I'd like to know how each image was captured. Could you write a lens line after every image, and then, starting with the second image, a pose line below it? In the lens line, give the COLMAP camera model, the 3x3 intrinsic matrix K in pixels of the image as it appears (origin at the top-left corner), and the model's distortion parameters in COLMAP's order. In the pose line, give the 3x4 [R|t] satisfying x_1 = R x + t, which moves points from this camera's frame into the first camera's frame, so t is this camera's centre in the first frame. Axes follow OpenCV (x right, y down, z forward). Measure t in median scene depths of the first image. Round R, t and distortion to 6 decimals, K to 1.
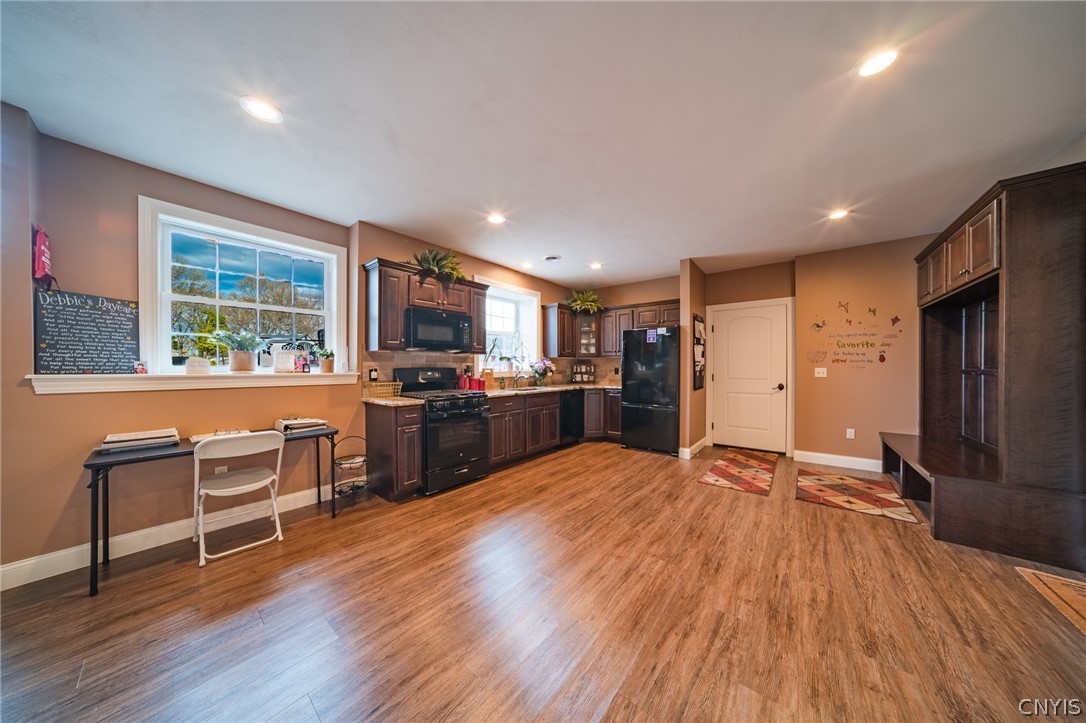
lens RADIAL K [[318.3, 0, 538.7], [0, 318.3, 369.3], [0, 0, 1]] dist [-0.004405, 0.000925]
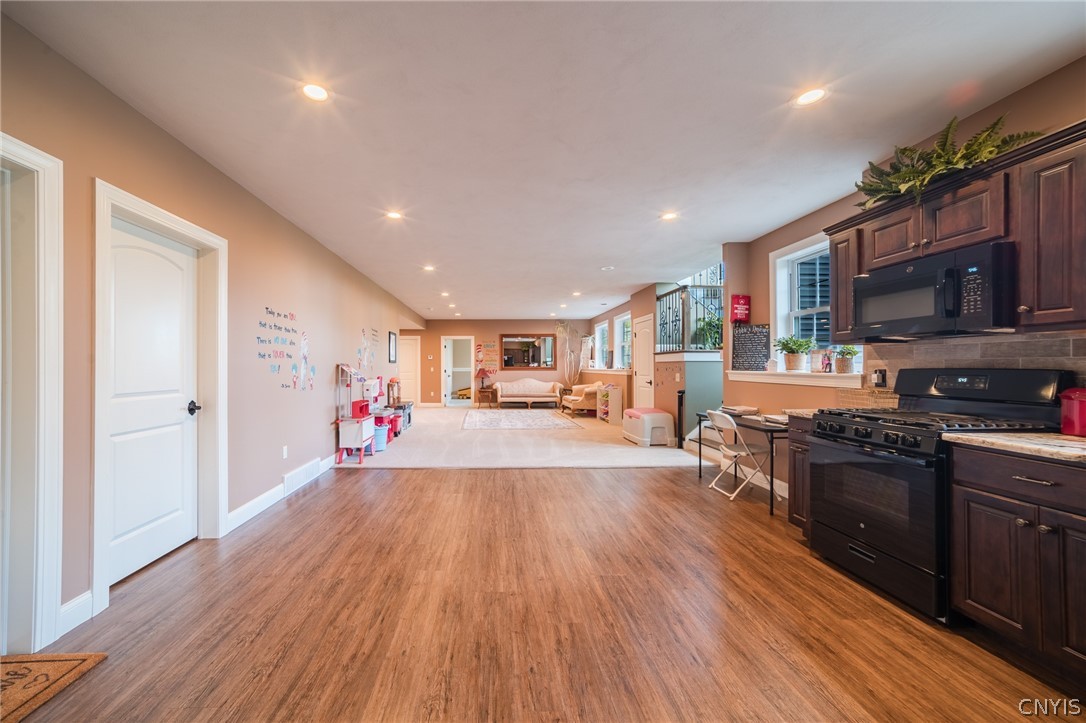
lens RADIAL K [[463.1, 0, 541.5], [0, 463.1, 361.8], [0, 0, 1]] dist [0.000106, -0.000008]
pose [[-0.705205, -0.004762, -0.708987, 0.625017], [-0.003511, 0.999989, -0.003224, -0.010571], [0.708995, 0.000216, -0.705214, 1.016755]]
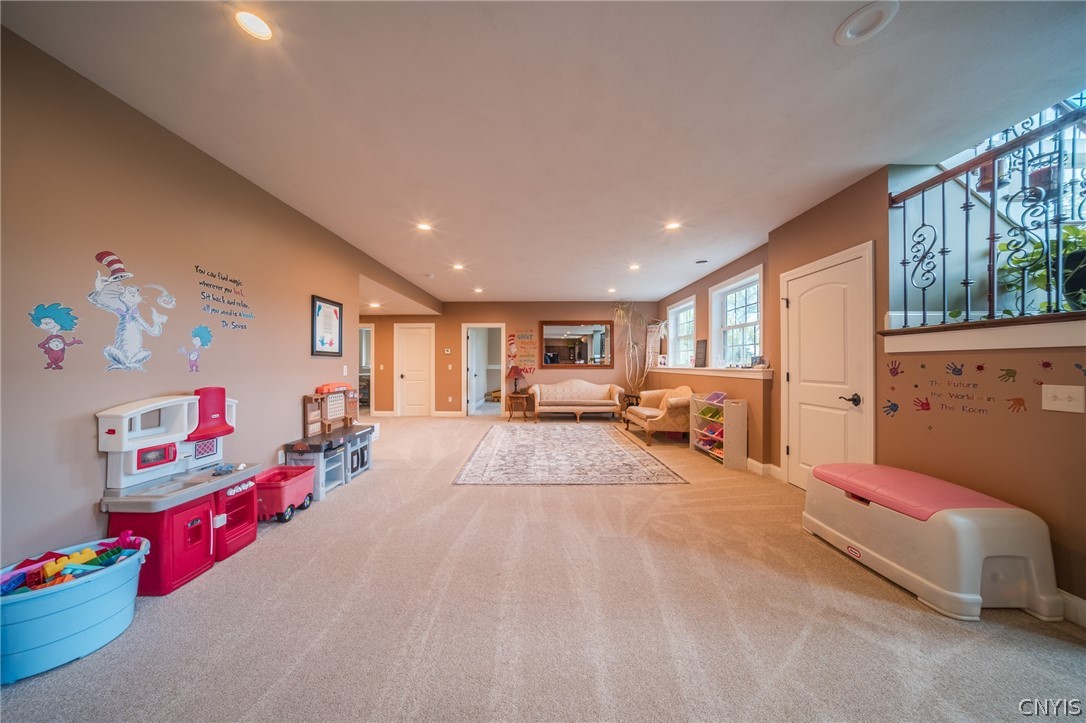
lens RADIAL K [[318.3, 0, 539.6], [0, 318.3, 361.0], [0, 0, 1]] dist [-0.004405, 0.000925]
pose [[-0.790568, -0.005093, -0.612353, -0.204259], [-0.004580, 0.999987, -0.002405, 0.000553], [0.612357, 0.000903, -0.790581, 0.116023]]
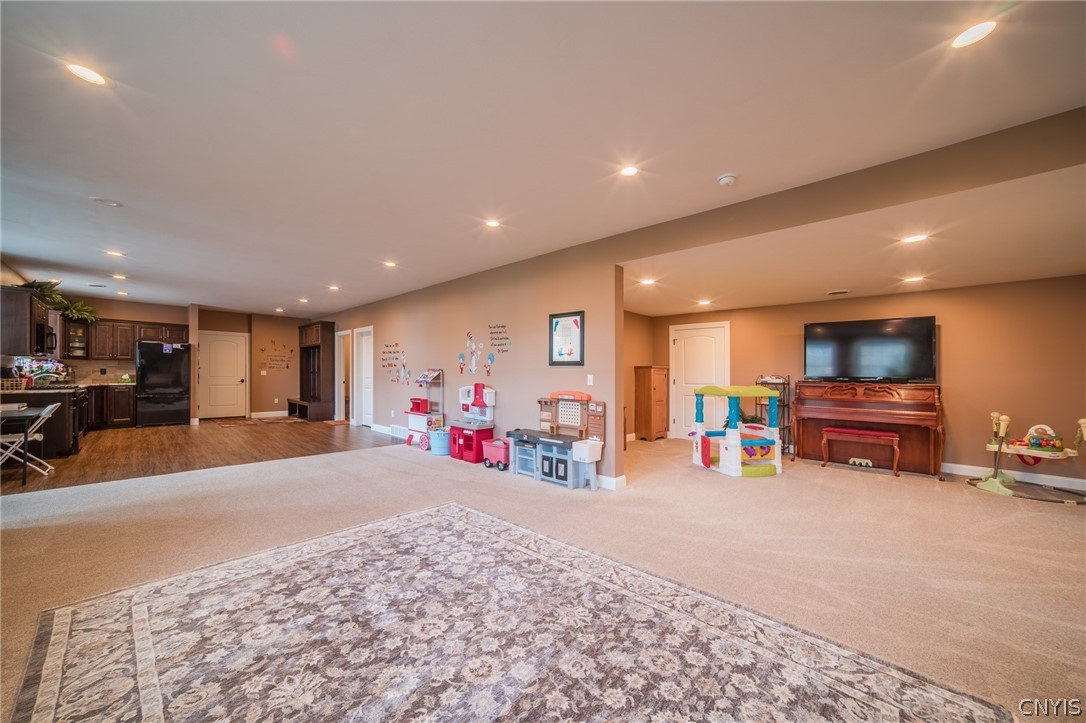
lens RADIAL K [[398.8, 0, 552.7], [0, 398.8, 377.0], [0, 0, 1]] dist [-0.001632, 0.000030]
pose [[0.076574, -0.007804, 0.997033, -1.597676], [-0.001454, 0.999967, 0.007939, 0.013774], [-0.997063, -0.002057, 0.076560, -1.104904]]
